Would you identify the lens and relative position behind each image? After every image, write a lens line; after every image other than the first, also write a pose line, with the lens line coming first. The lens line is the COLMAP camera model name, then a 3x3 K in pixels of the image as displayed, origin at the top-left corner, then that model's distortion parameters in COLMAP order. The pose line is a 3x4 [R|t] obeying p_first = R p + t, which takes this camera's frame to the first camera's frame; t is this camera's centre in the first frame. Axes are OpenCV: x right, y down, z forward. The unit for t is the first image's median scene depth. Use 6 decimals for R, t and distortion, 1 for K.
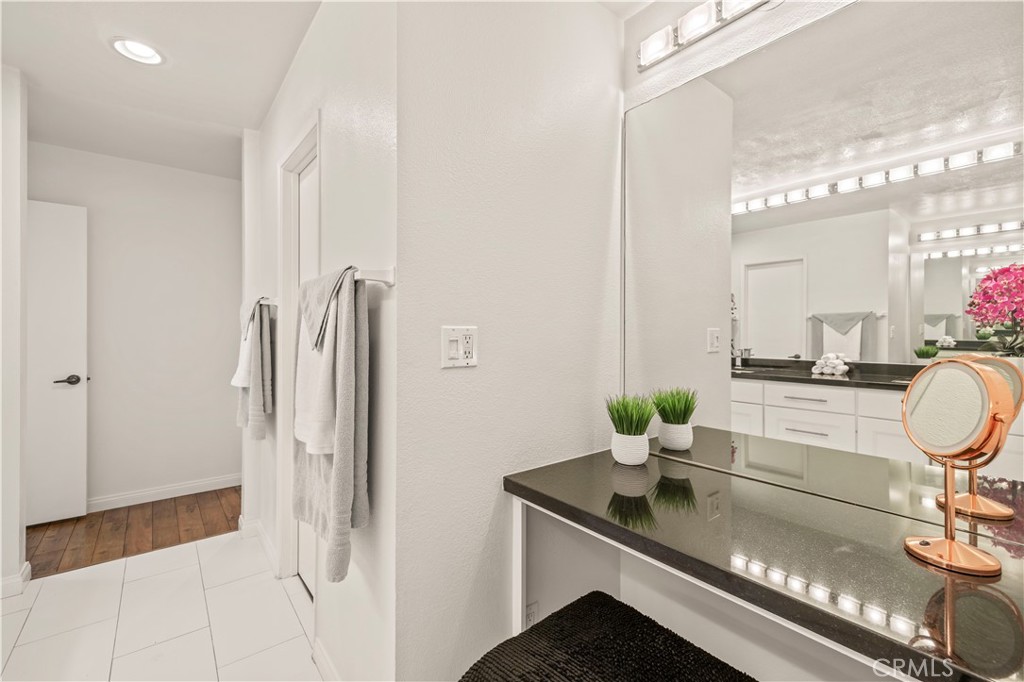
lens RADIAL K [[434.5, 0, 495.3], [0, 434.5, 334.8], [0, 0, 1]] dist [-0.004263, 0.001962]
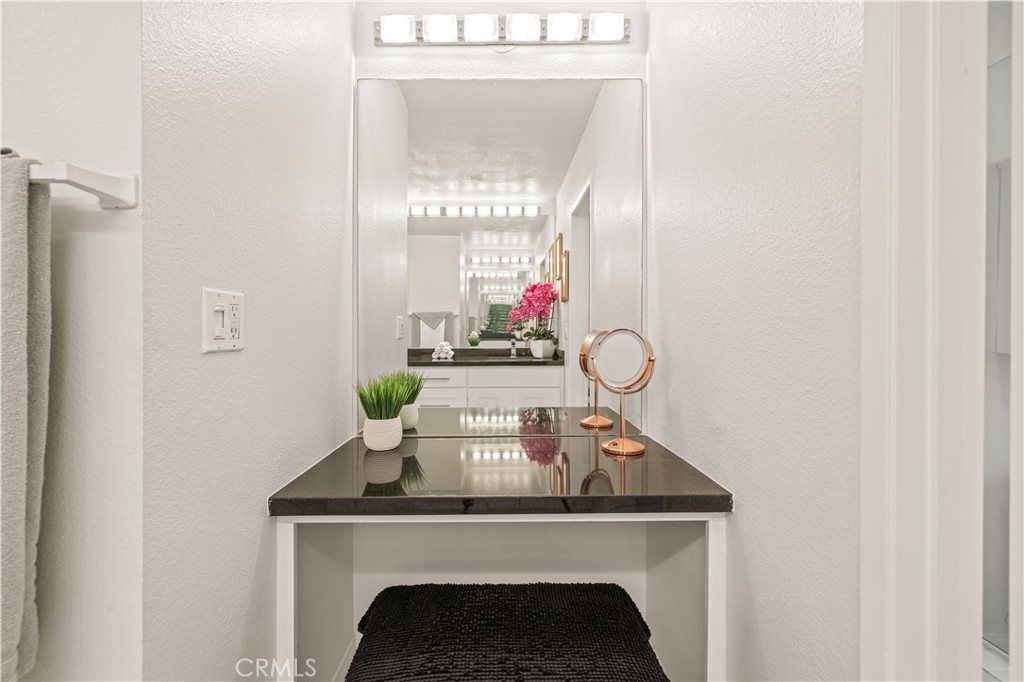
lens RADIAL K [[434.5, 0, 513.5], [0, 434.5, 335.0], [0, 0, 1]] dist [-0.004263, 0.001962]
pose [[0.607481, -0.009027, 0.794283, -0.148009], [0.004740, 0.999959, 0.007739, 0.019815], [-0.794320, -0.000936, 0.607499, 0.099070]]
